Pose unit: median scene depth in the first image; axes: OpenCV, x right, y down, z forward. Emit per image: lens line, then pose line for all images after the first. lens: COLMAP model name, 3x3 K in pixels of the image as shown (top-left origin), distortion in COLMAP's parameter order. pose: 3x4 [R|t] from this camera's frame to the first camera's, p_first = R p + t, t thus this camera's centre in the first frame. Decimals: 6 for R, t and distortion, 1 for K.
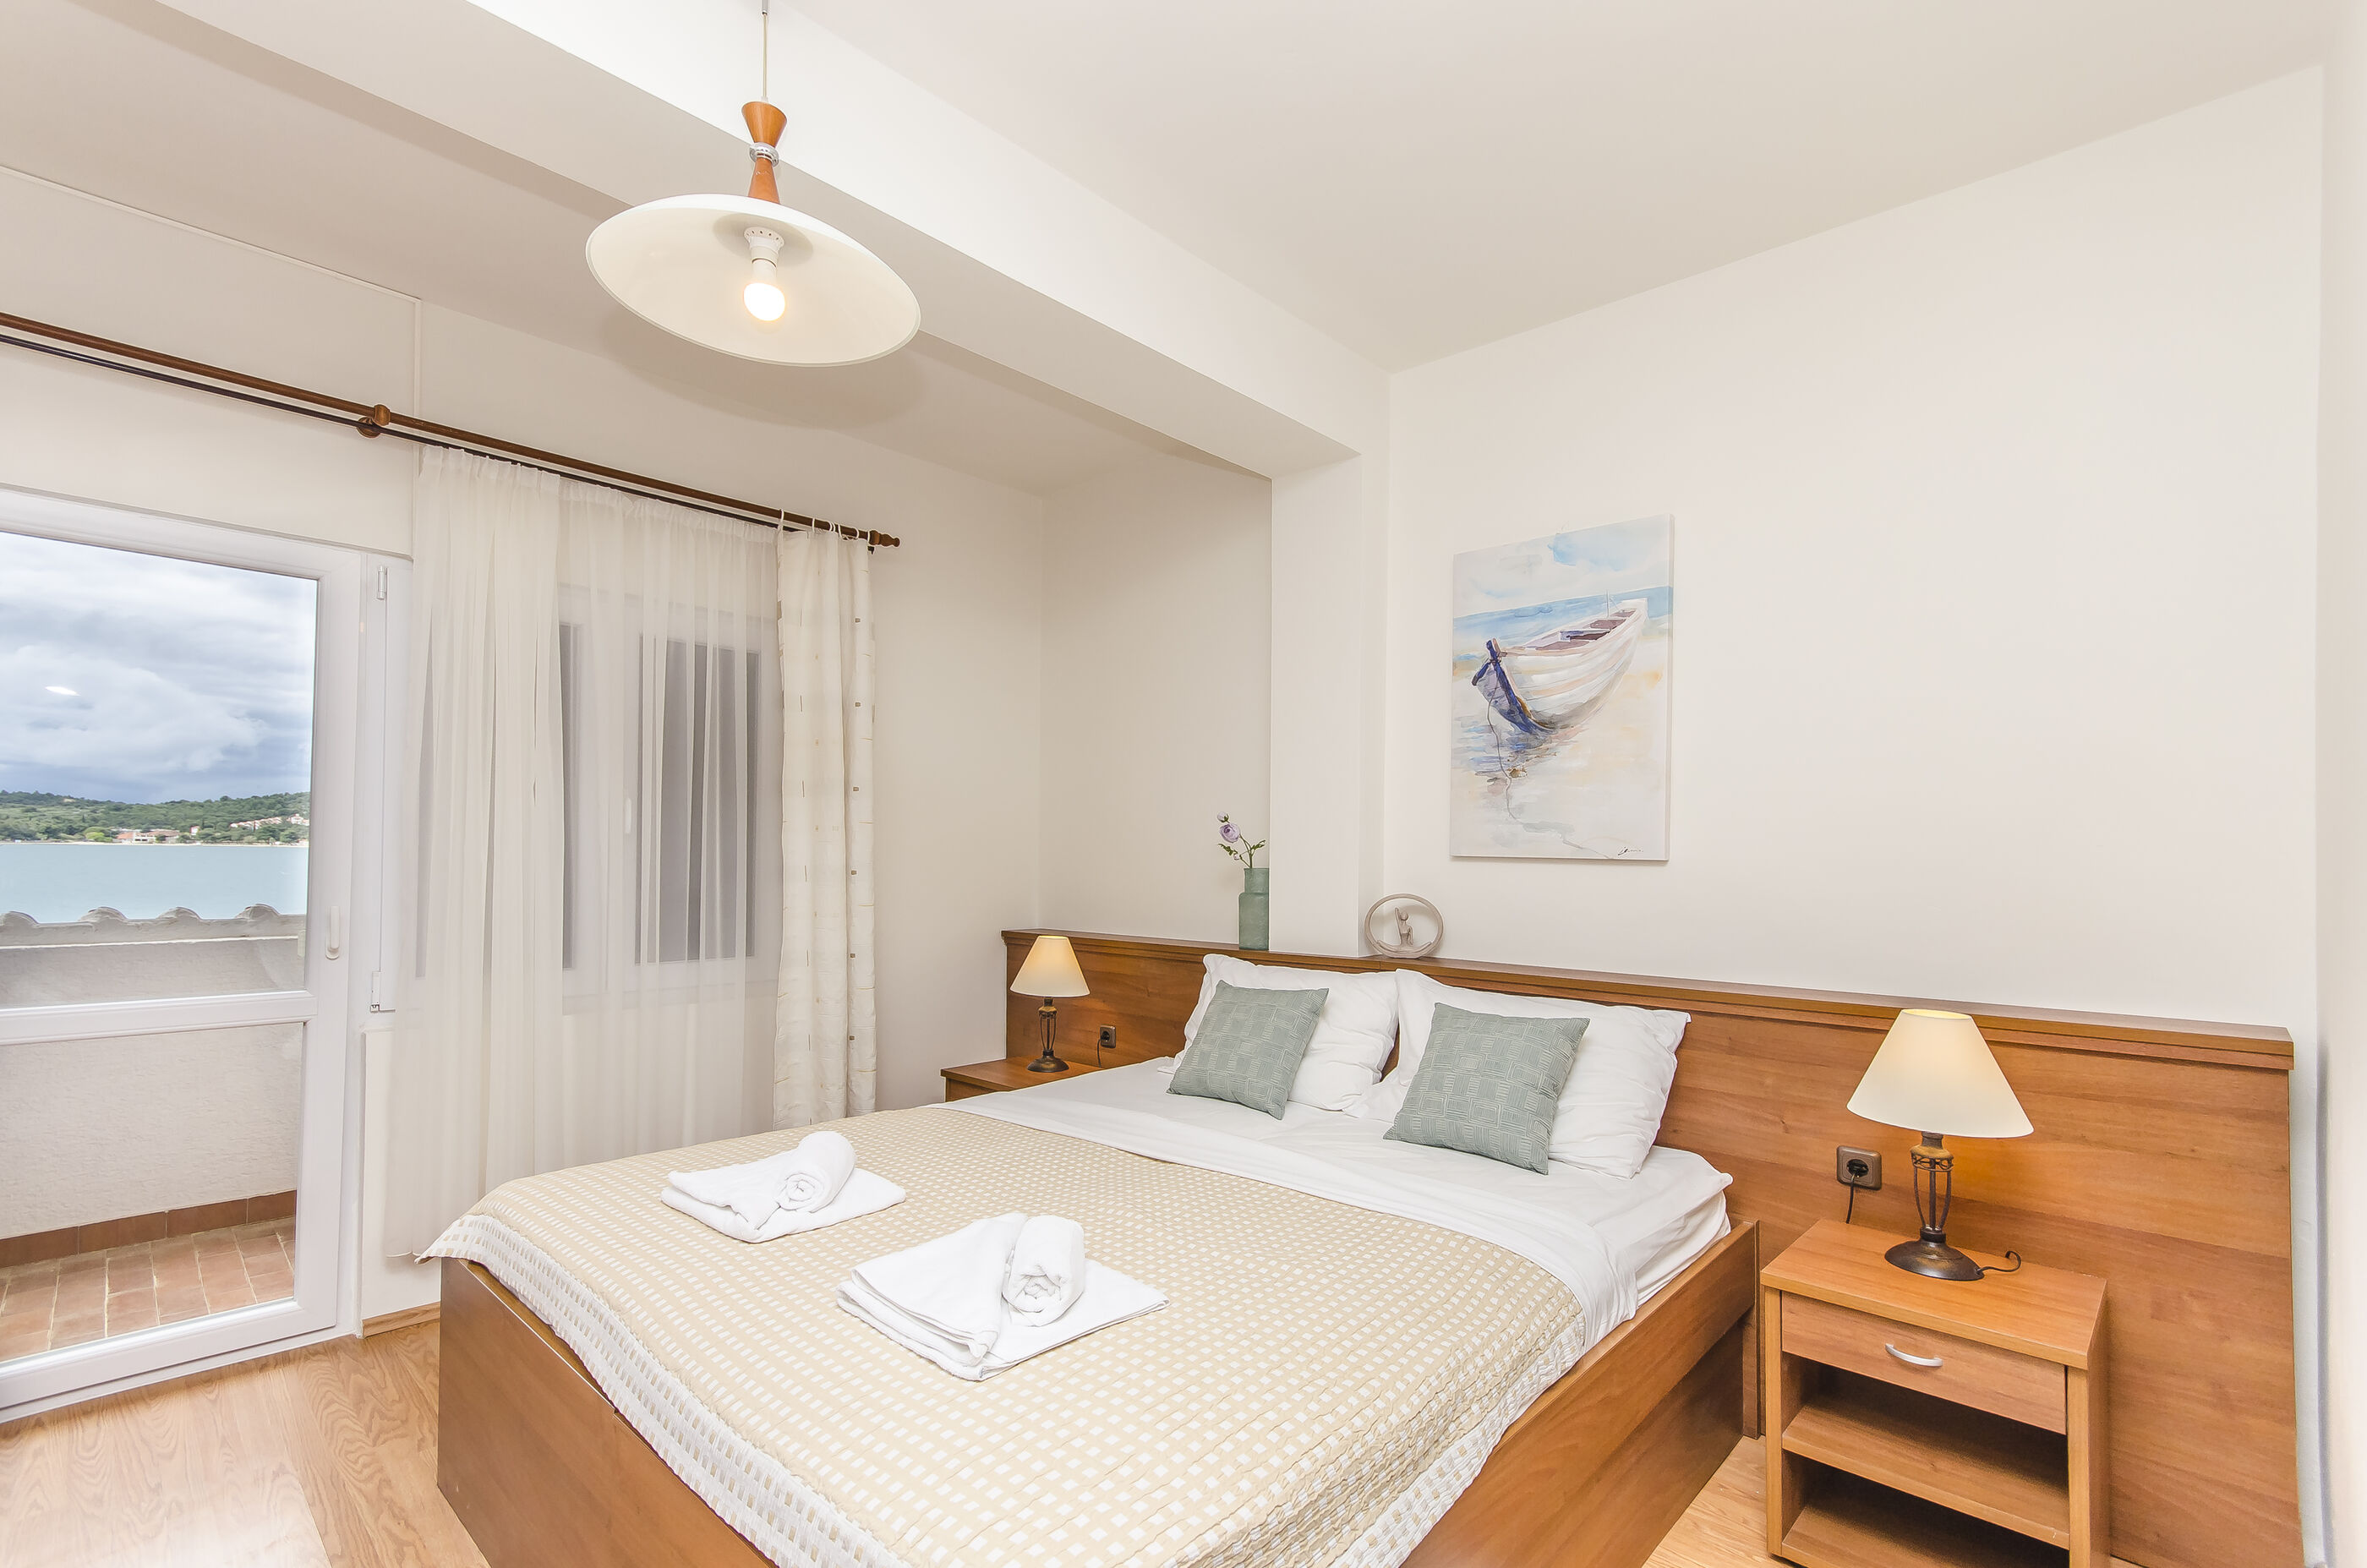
lens RADIAL K [[1071.9, 0, 1288.3], [0, 1071.9, 792.5], [0, 0, 1]] dist [0.000020, 0.002711]
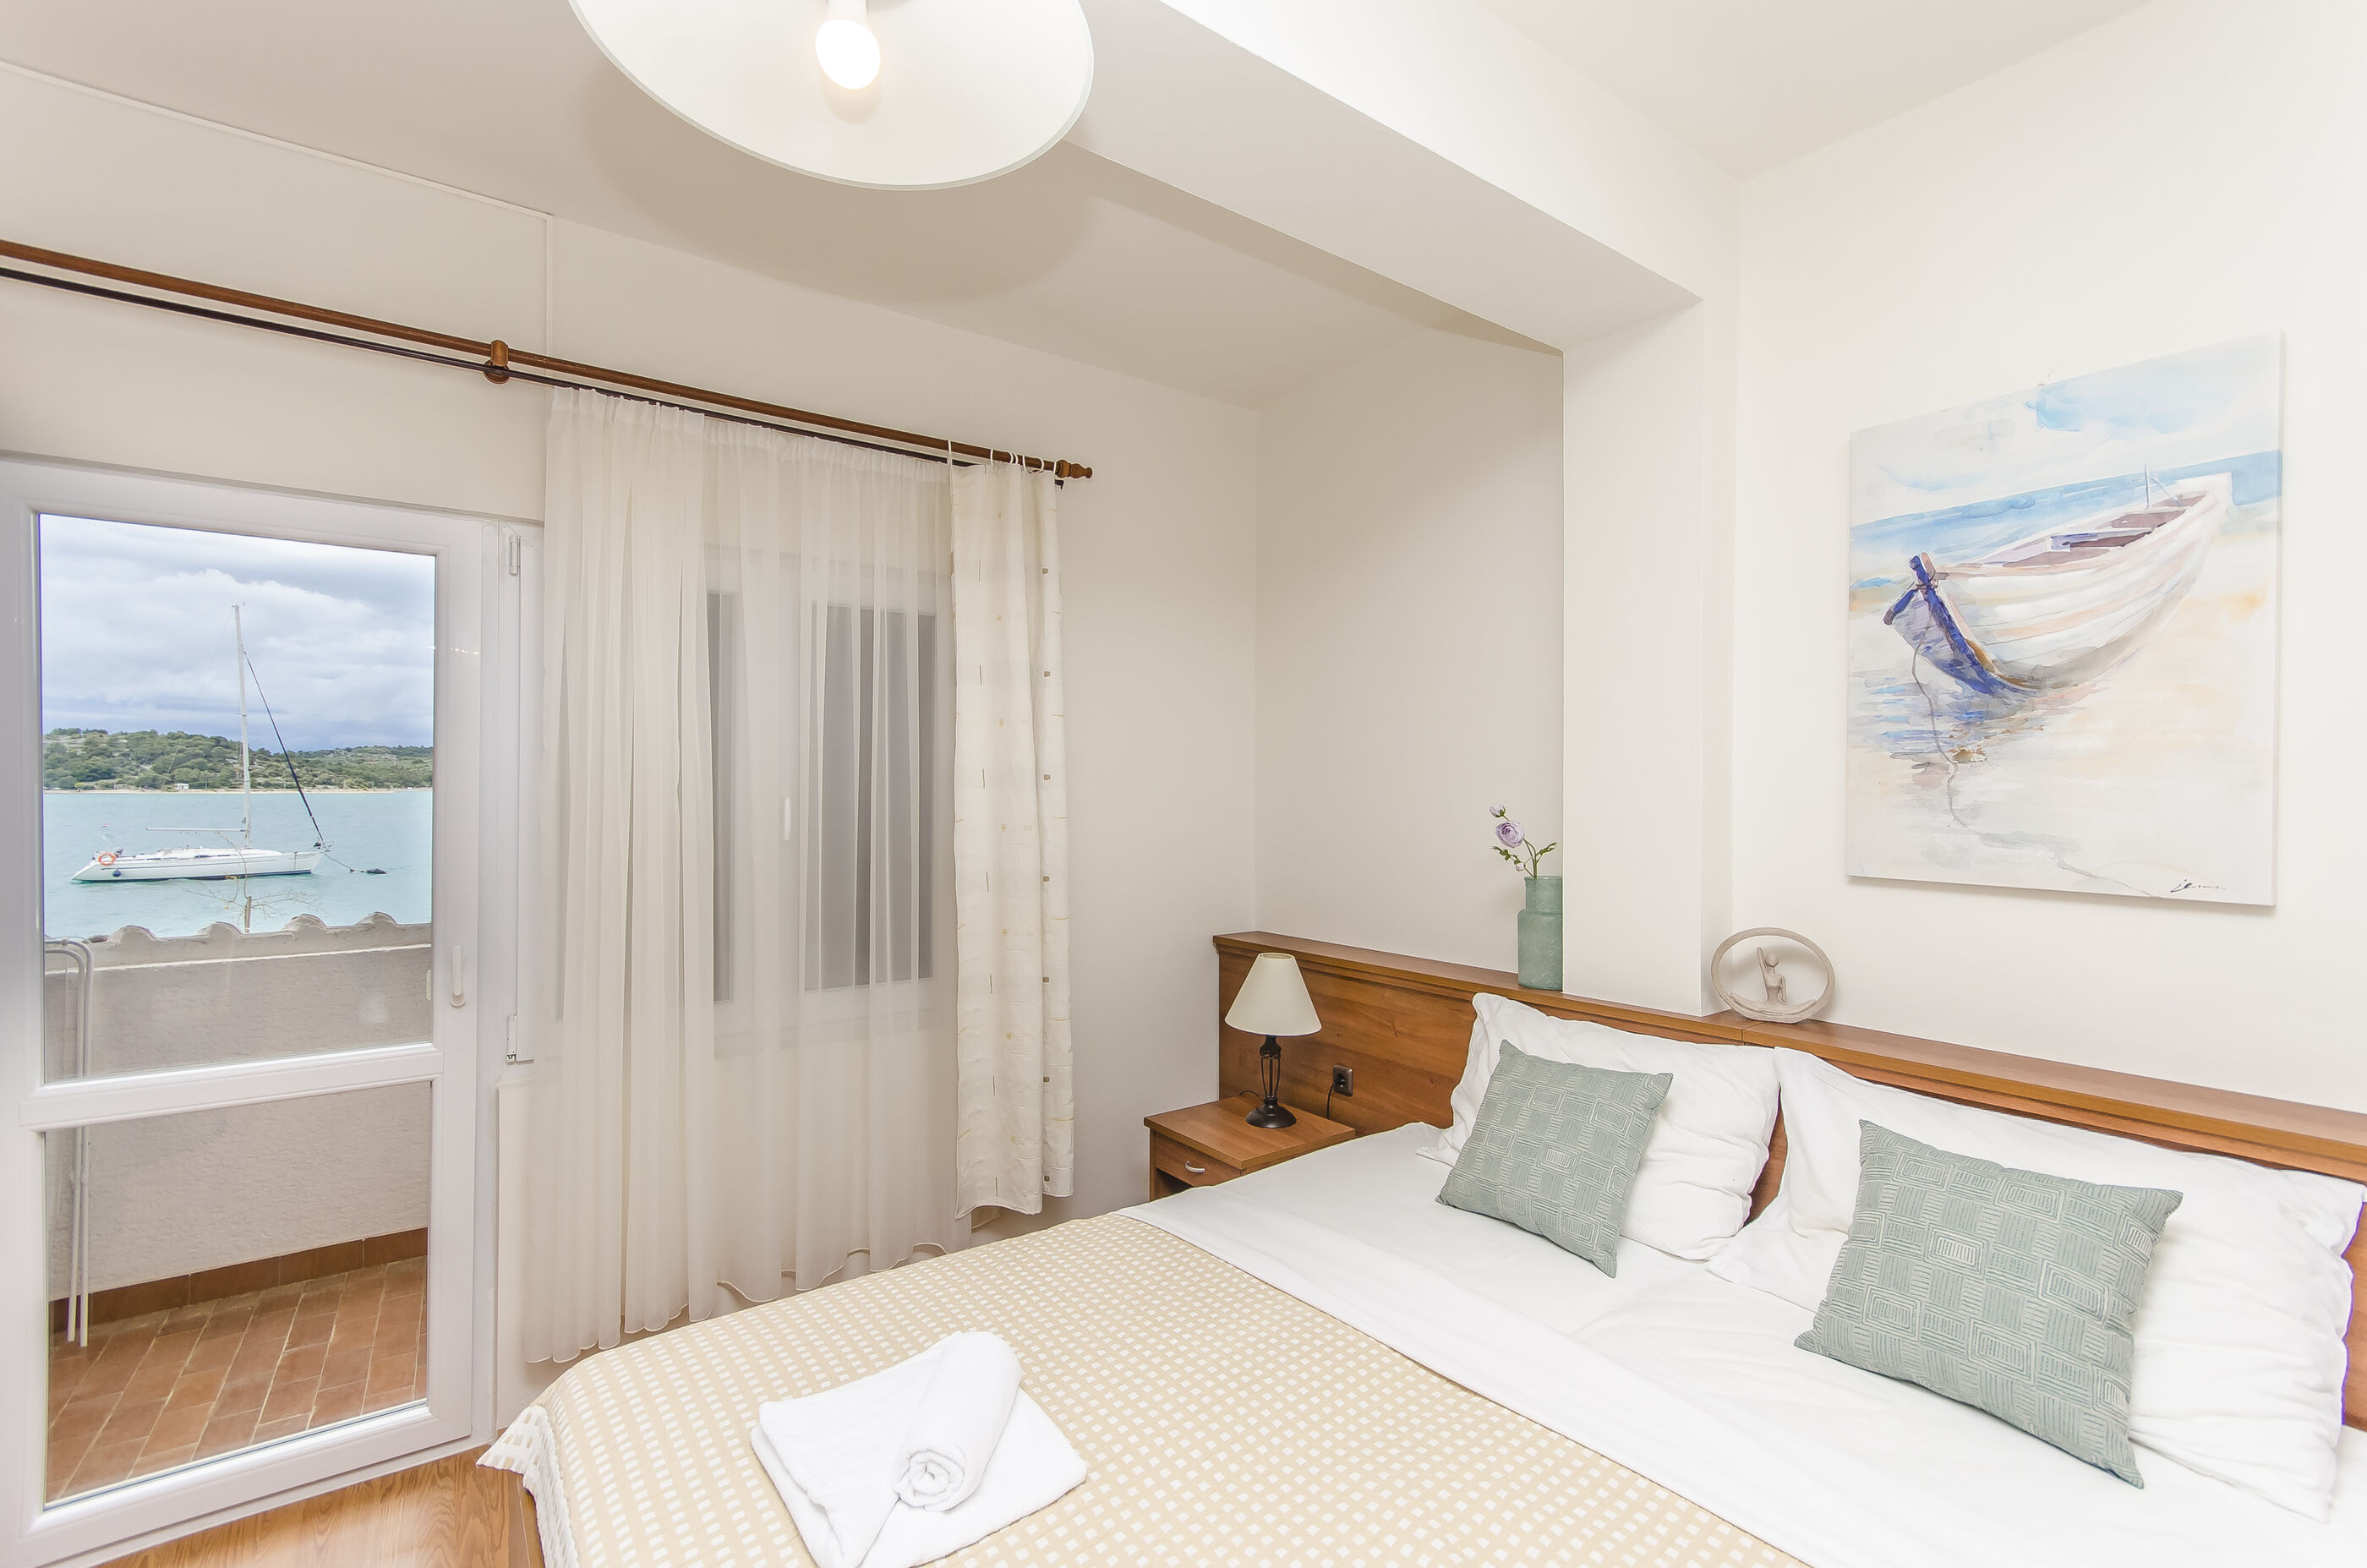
lens RADIAL K [[1071.9, 0, 1182.2], [0, 1071.9, 779.6], [0, 0, 1]] dist [0.000020, 0.002711]
pose [[0.960900, 0.007043, -0.276807, -0.077275], [0.006896, 0.998758, 0.049349, -0.044372], [0.276811, -0.049328, 0.959657, 0.256014]]
